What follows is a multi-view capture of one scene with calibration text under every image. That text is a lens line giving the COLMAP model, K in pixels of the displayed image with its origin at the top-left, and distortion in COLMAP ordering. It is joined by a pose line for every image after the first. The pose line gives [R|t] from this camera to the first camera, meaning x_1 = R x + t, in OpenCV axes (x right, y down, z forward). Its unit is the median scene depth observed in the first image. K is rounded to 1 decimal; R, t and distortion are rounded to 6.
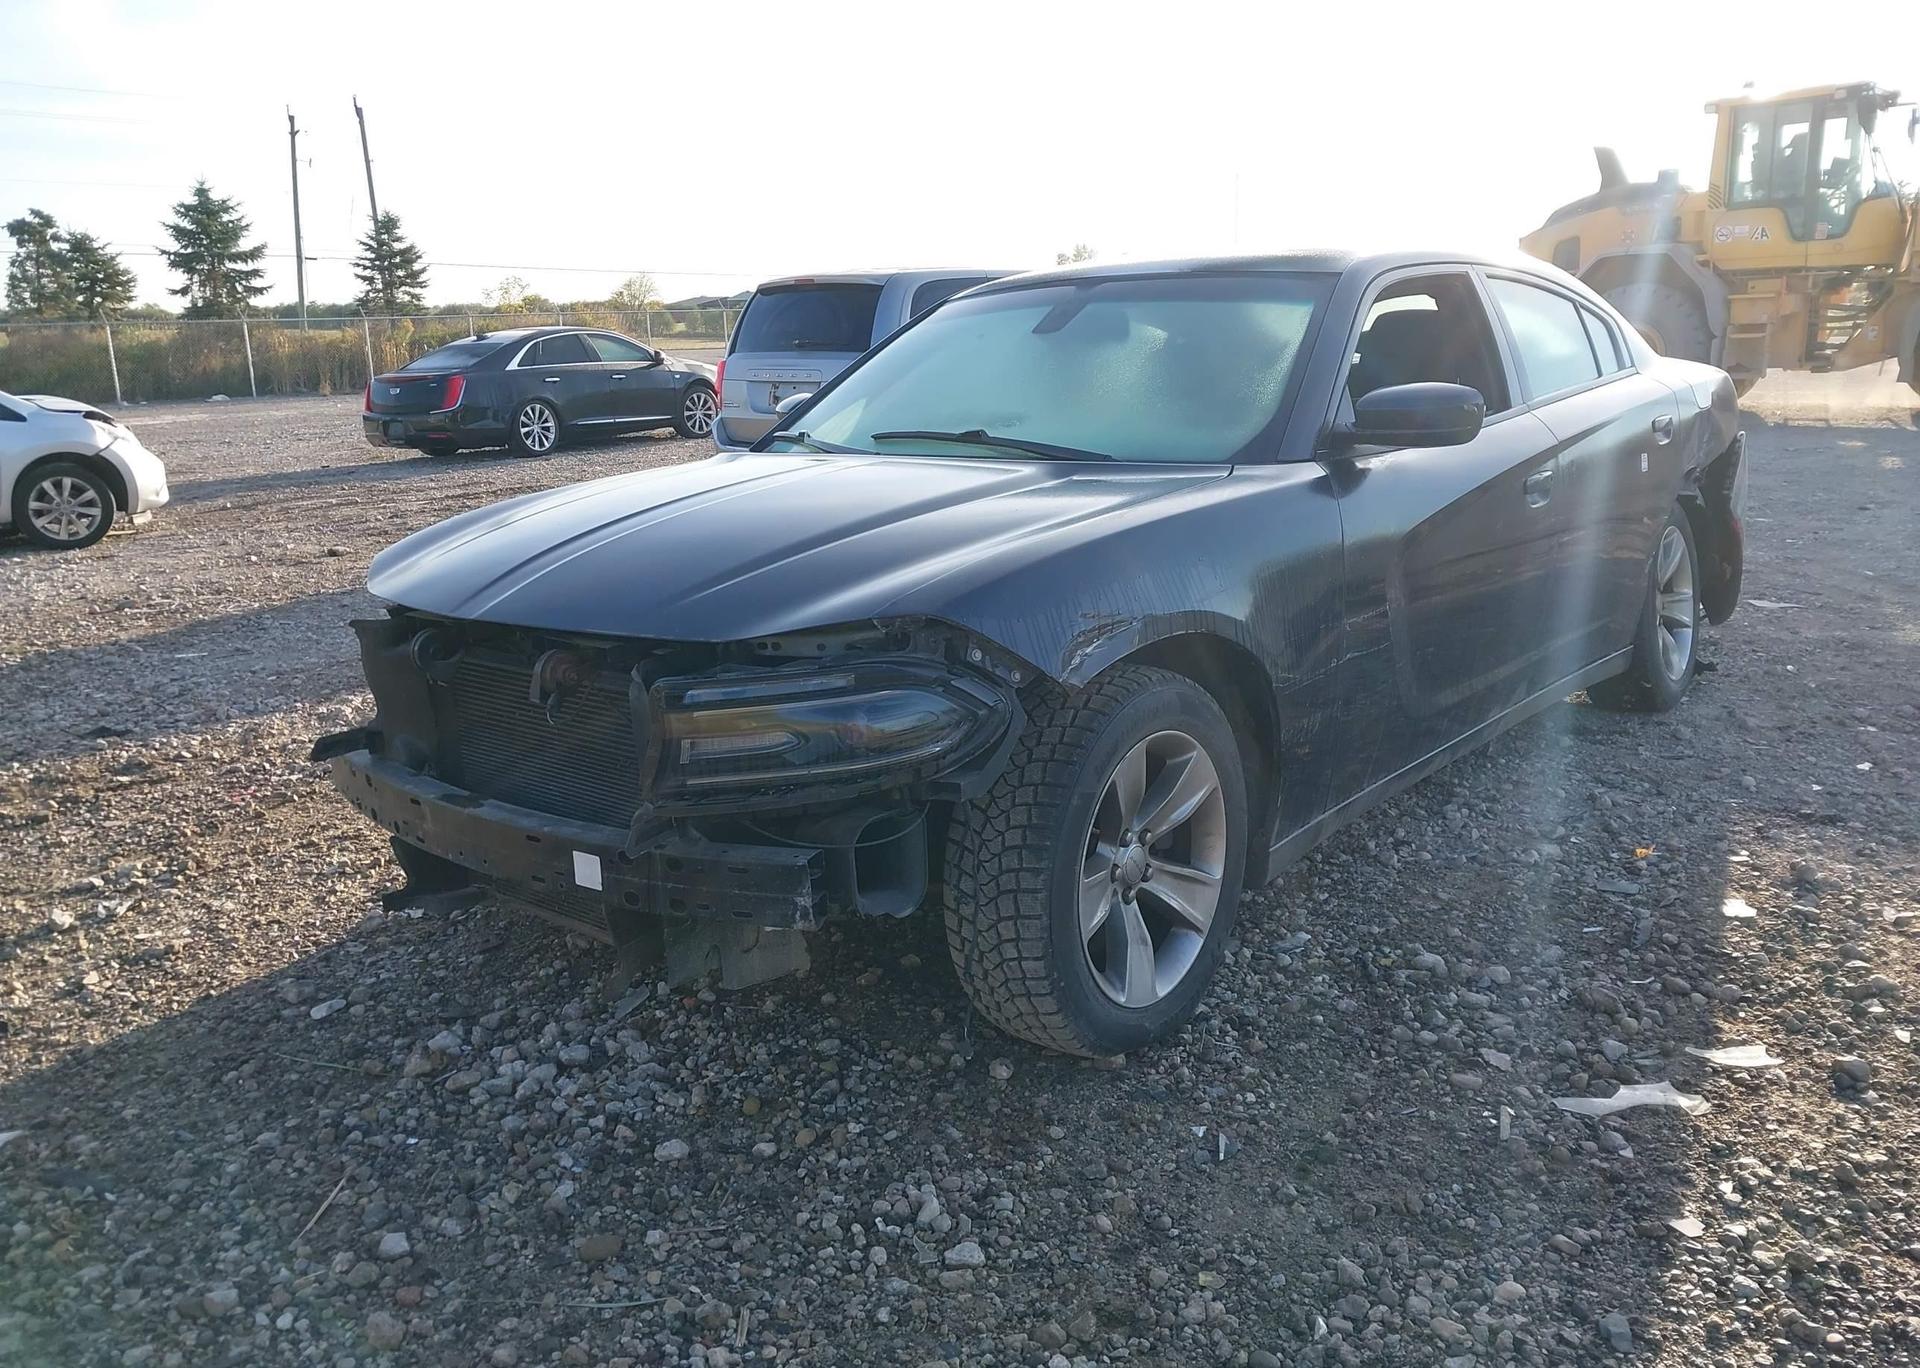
lens RADIAL K [[1584.6, 0, 833.4], [0, 1584.6, 692.6], [0, 0, 1]] dist [0.017494, -0.006256]
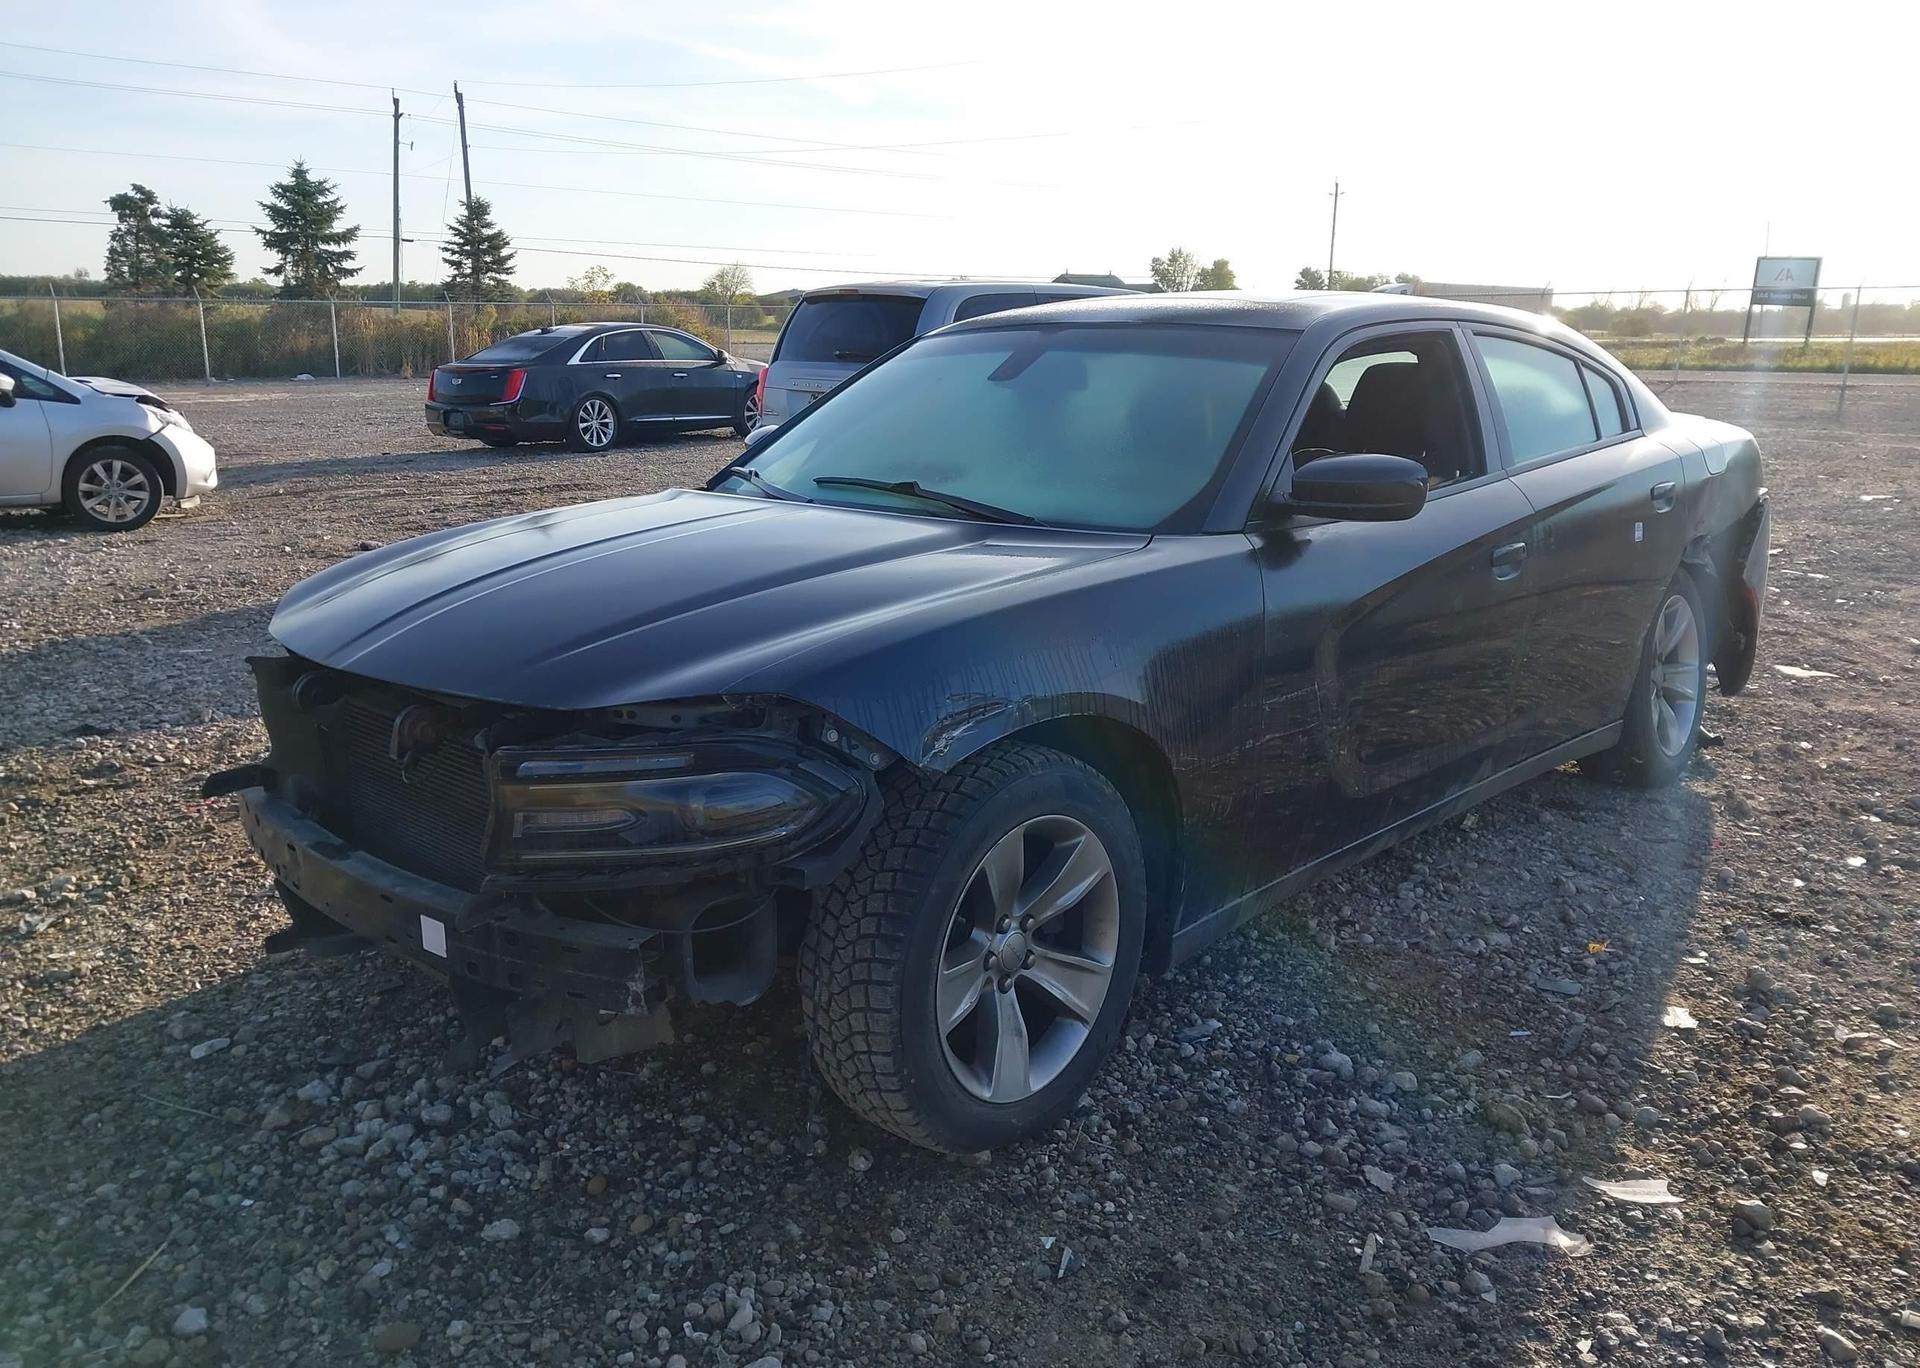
lens RADIAL K [[1584.6, 0, 846.9], [0, 1584.6, 685.3], [0, 0, 1]] dist [0.017494, -0.006256]
pose [[0.998078, 0.043301, -0.044332, 0.111718], [-0.043309, 0.999061, 0.000769, -0.044236], [0.044323, 0.001152, 0.999017, 0.031400]]
